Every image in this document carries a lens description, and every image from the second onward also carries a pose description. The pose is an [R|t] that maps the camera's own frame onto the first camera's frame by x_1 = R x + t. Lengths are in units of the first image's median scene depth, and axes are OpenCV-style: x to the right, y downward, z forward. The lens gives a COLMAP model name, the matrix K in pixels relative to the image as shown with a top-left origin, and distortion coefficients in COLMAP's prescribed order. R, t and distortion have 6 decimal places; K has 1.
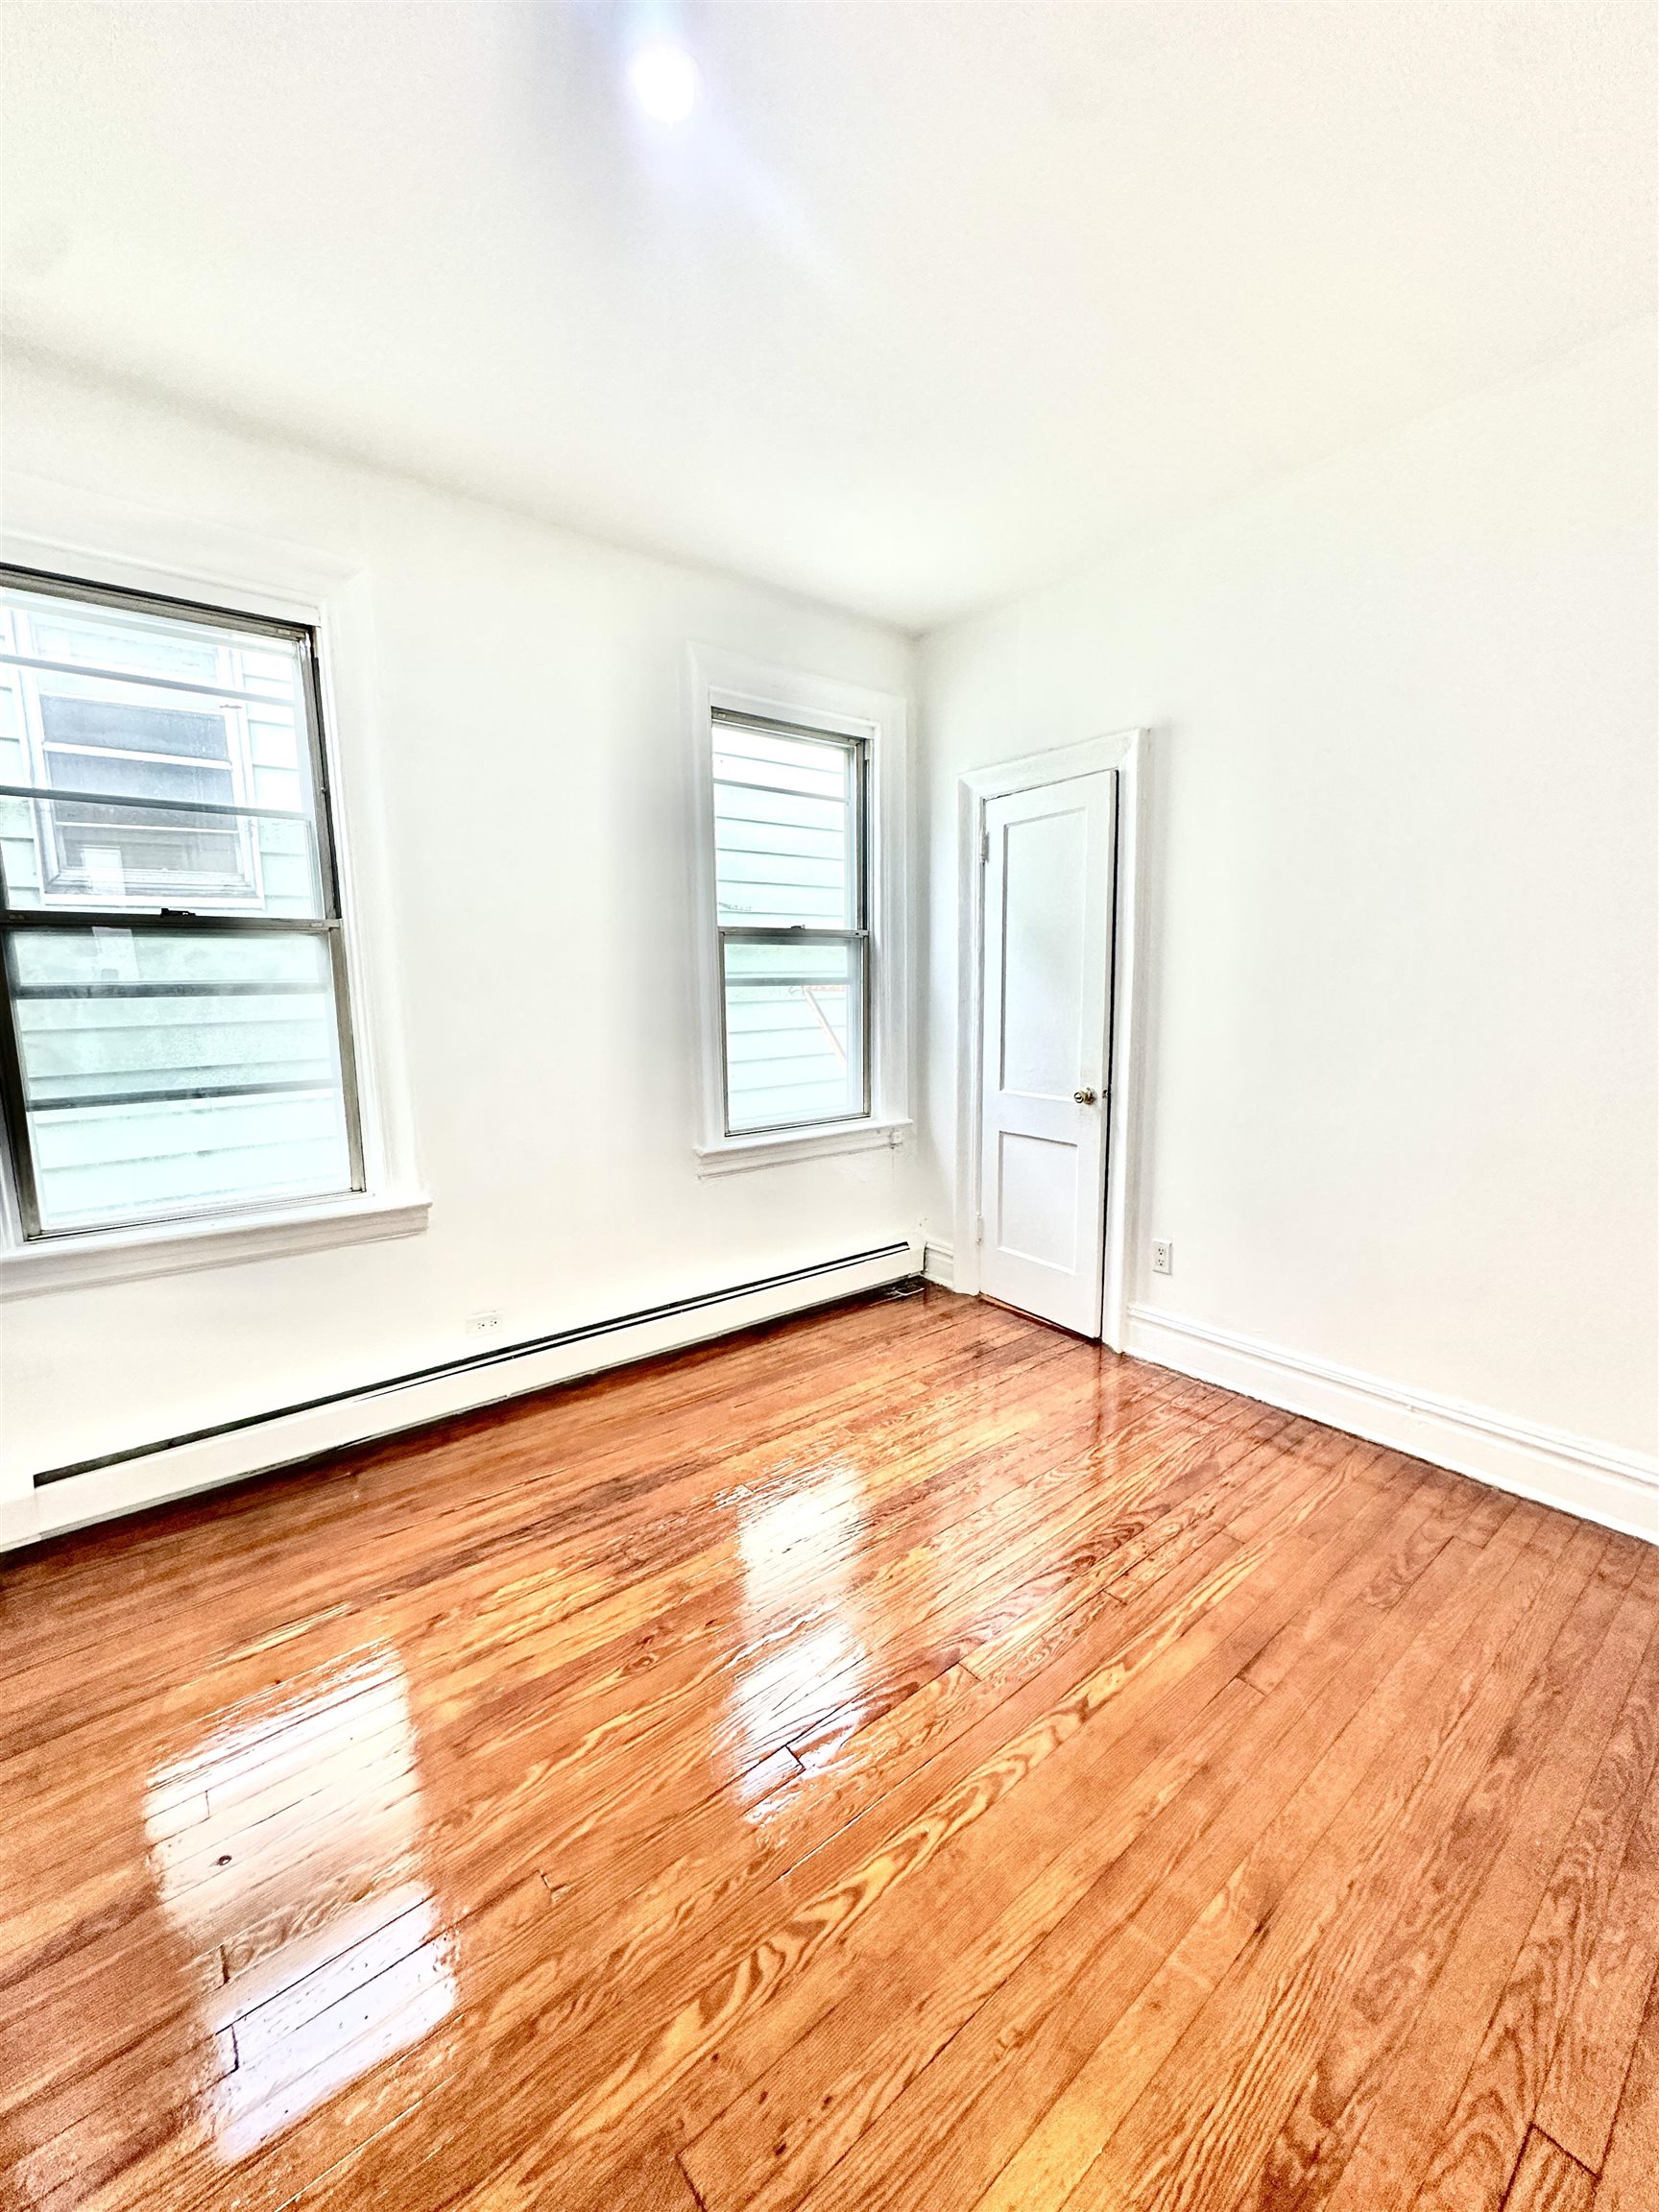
lens RADIAL K [[882.8, 0, 833.1], [0, 882.8, 1102.3], [0, 0, 1]] dist [-0.004196, 0.001065]
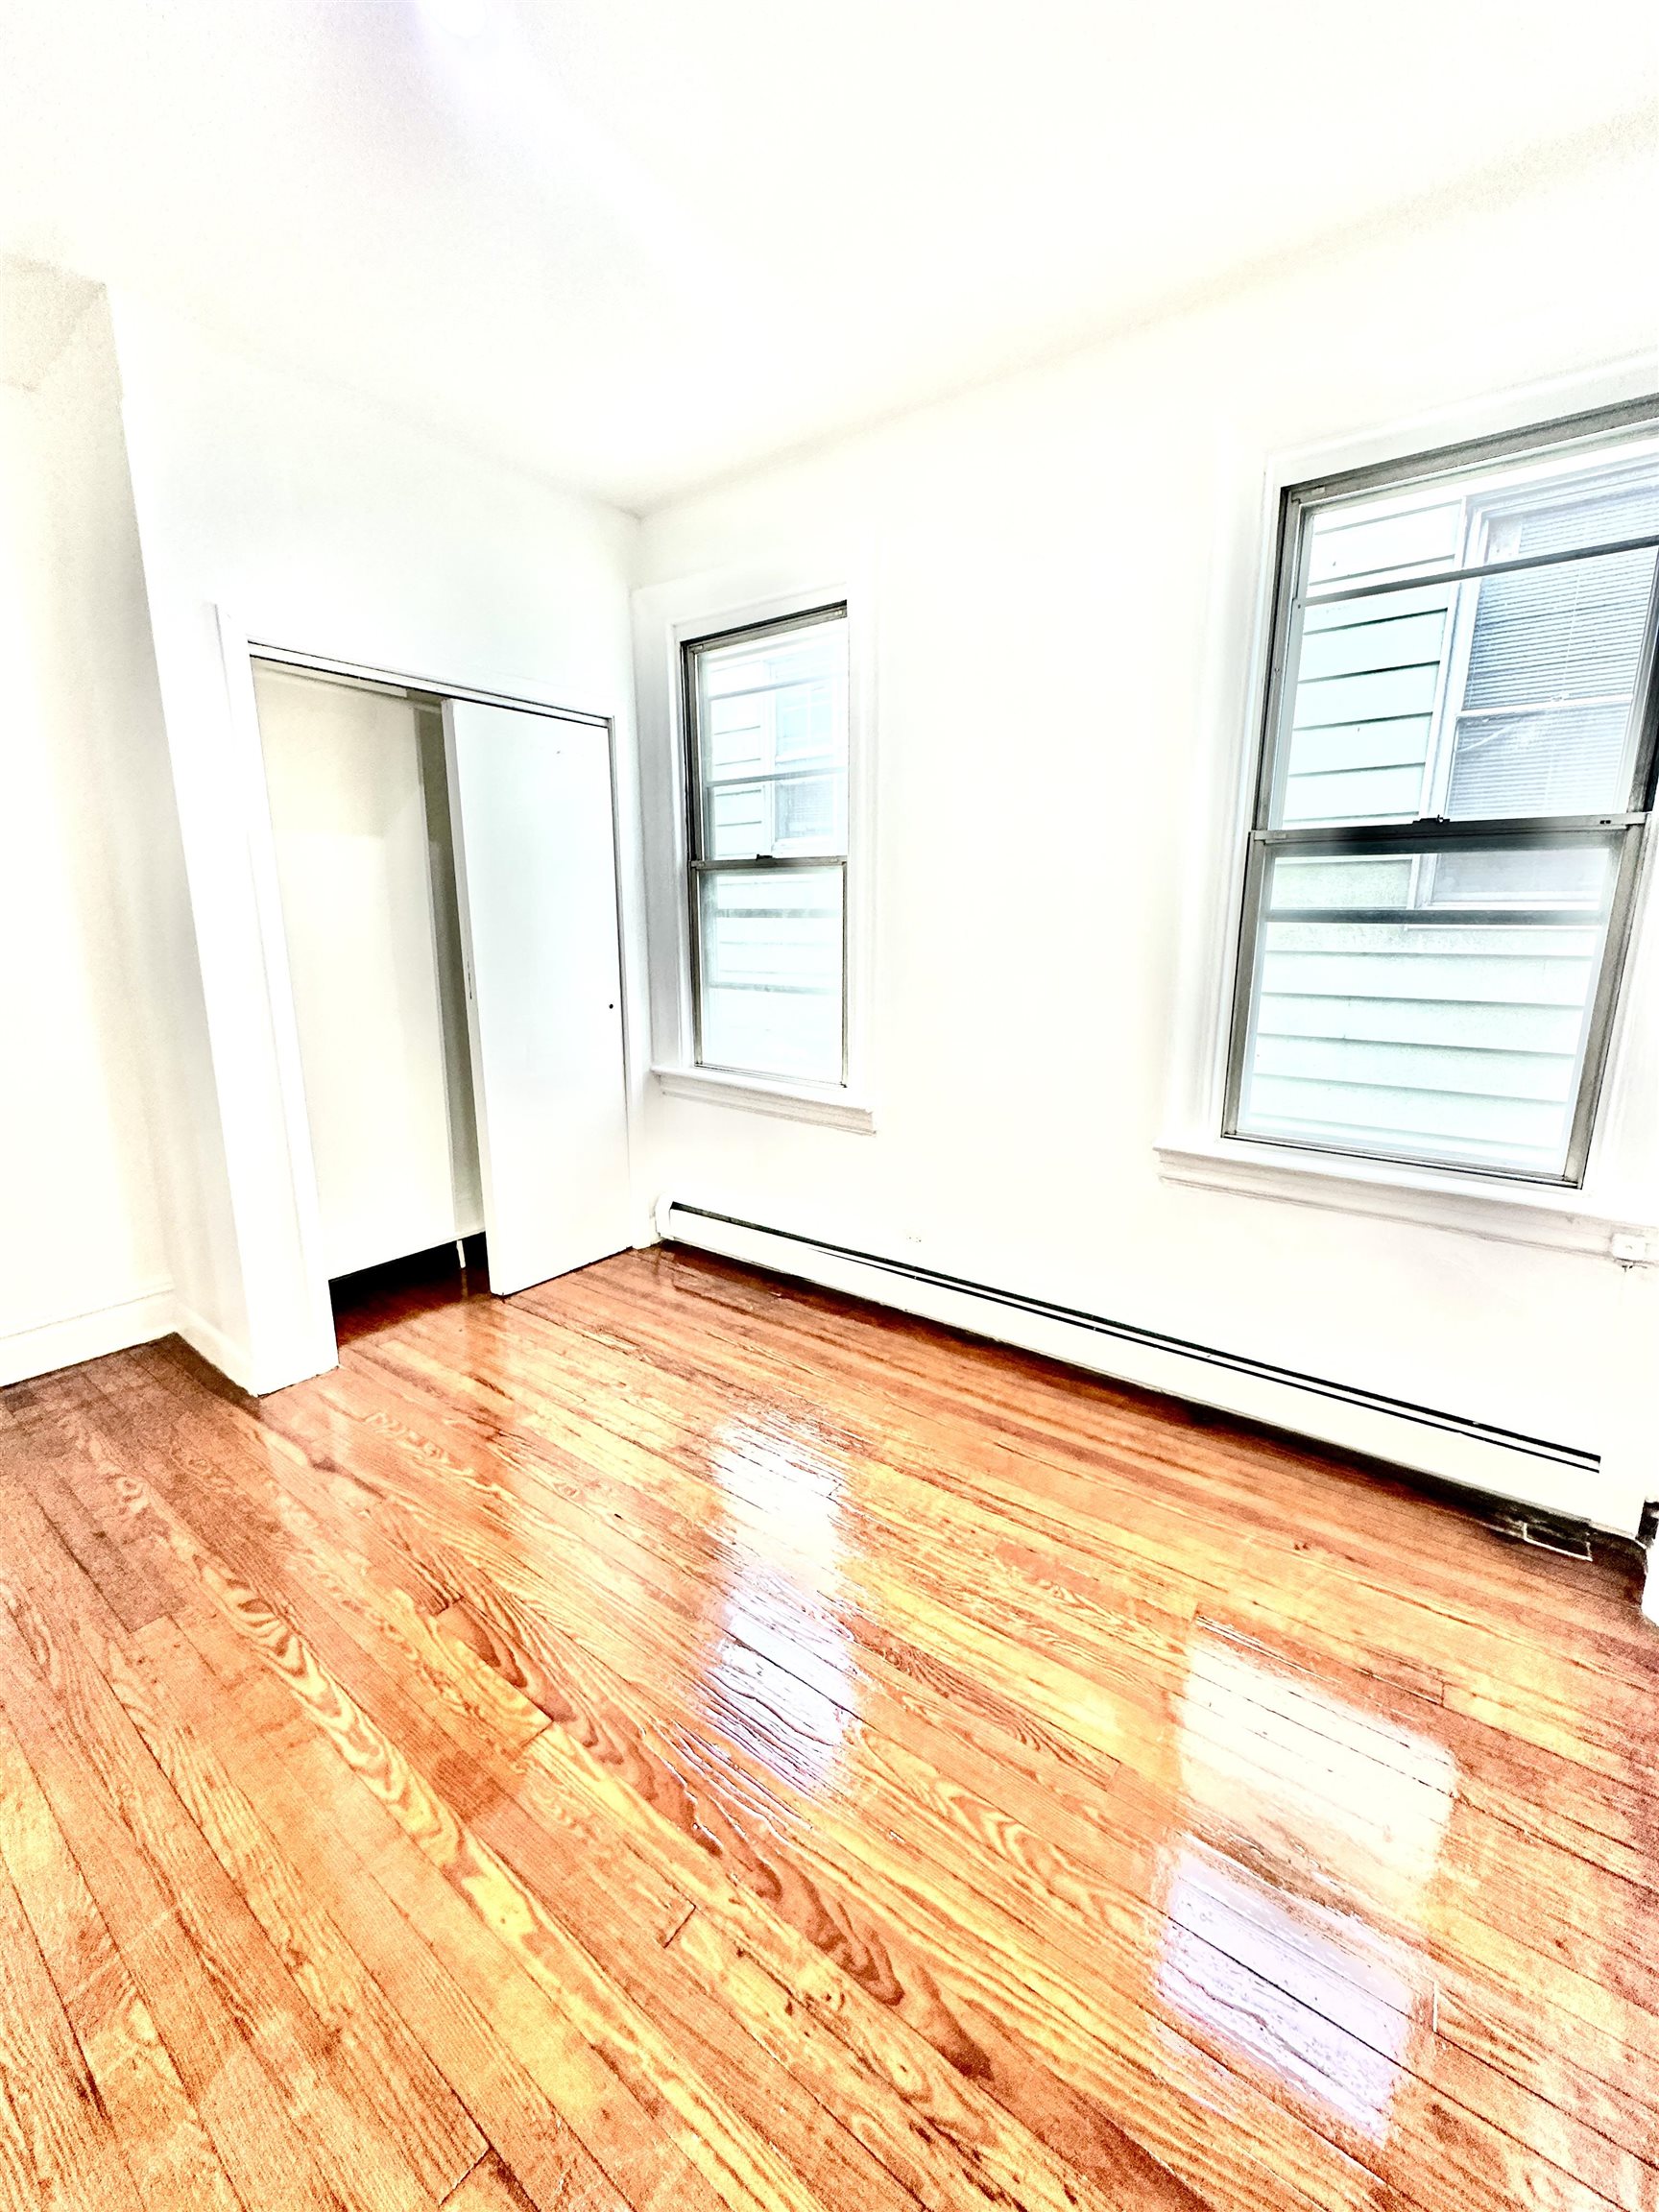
lens RADIAL K [[882.8, 0, 826.7], [0, 882.8, 1103.3], [0, 0, 1]] dist [-0.004196, 0.001065]
pose [[0.249375, 0.214015, -0.944462, 0.801727], [-0.143367, 0.972687, 0.182556, -0.123755], [0.957736, 0.089879, 0.273247, 0.879297]]
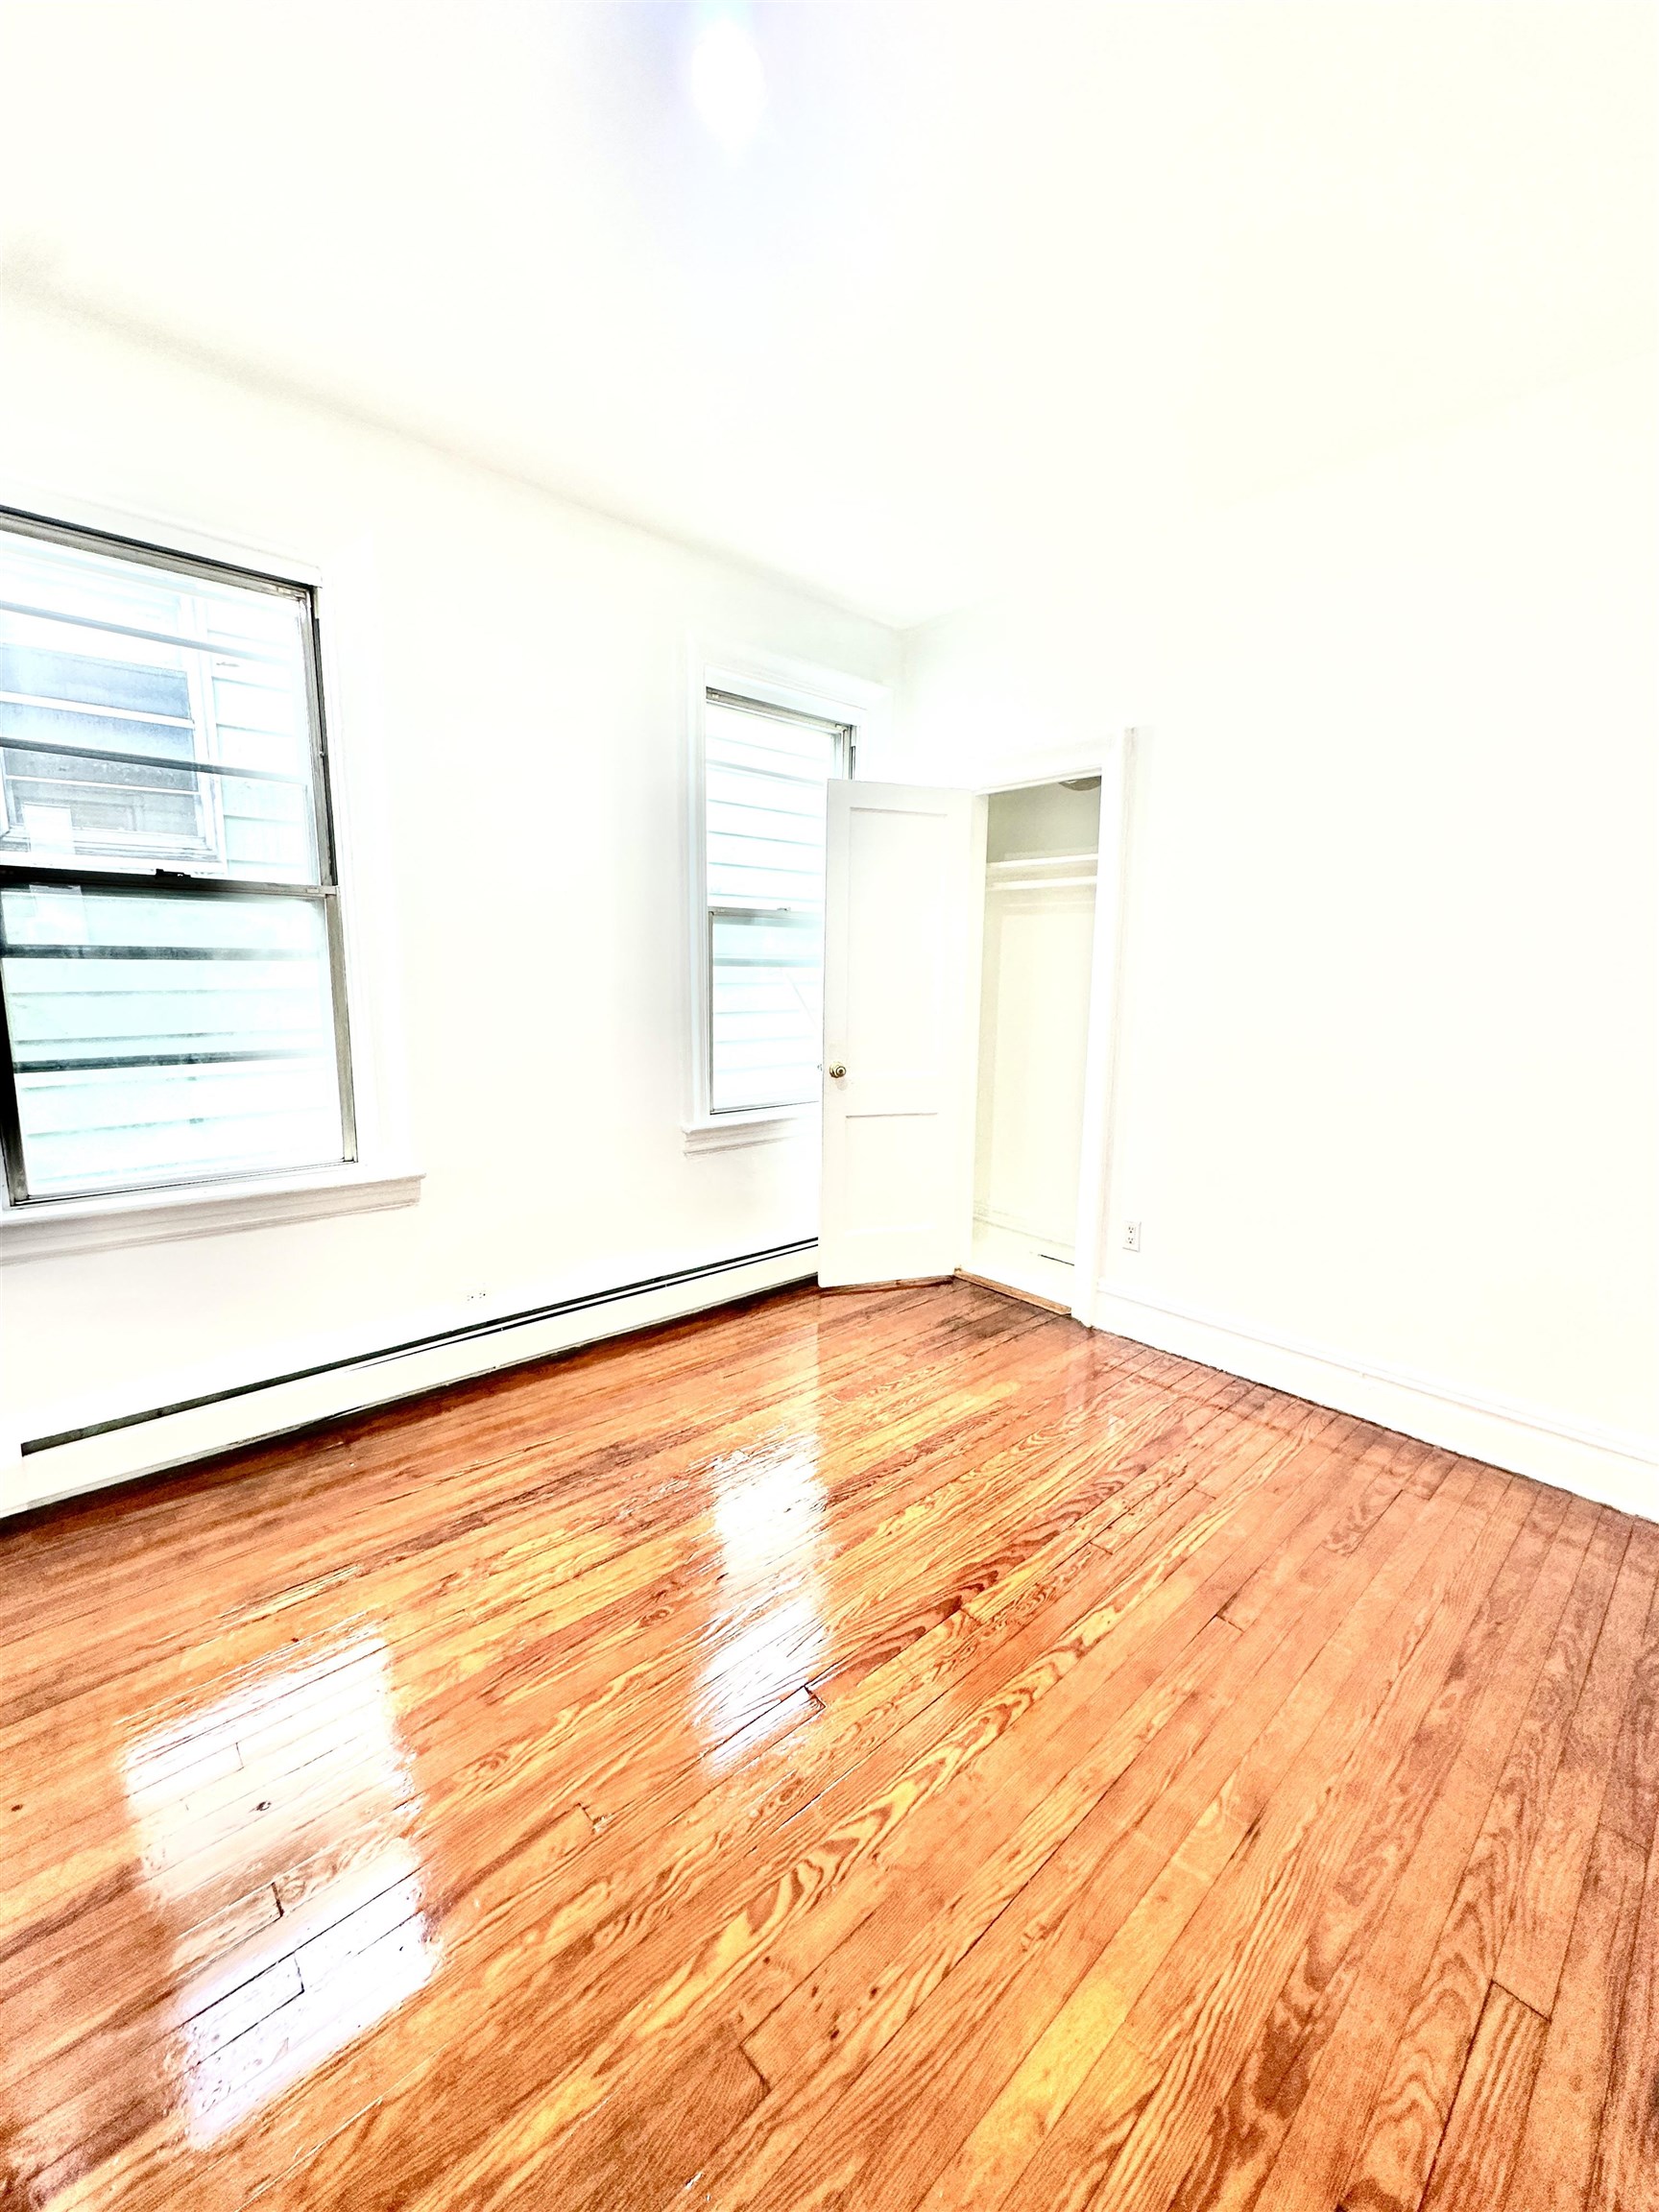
lens RADIAL K [[882.8, 0, 833.4], [0, 882.8, 1104.3], [0, 0, 1]] dist [-0.004196, 0.001065]
pose [[0.997836, 0.016641, 0.063606, -0.079752], [-0.017717, 0.999709, 0.016396, 0.013851], [-0.063315, -0.017488, 0.997840, -0.033419]]
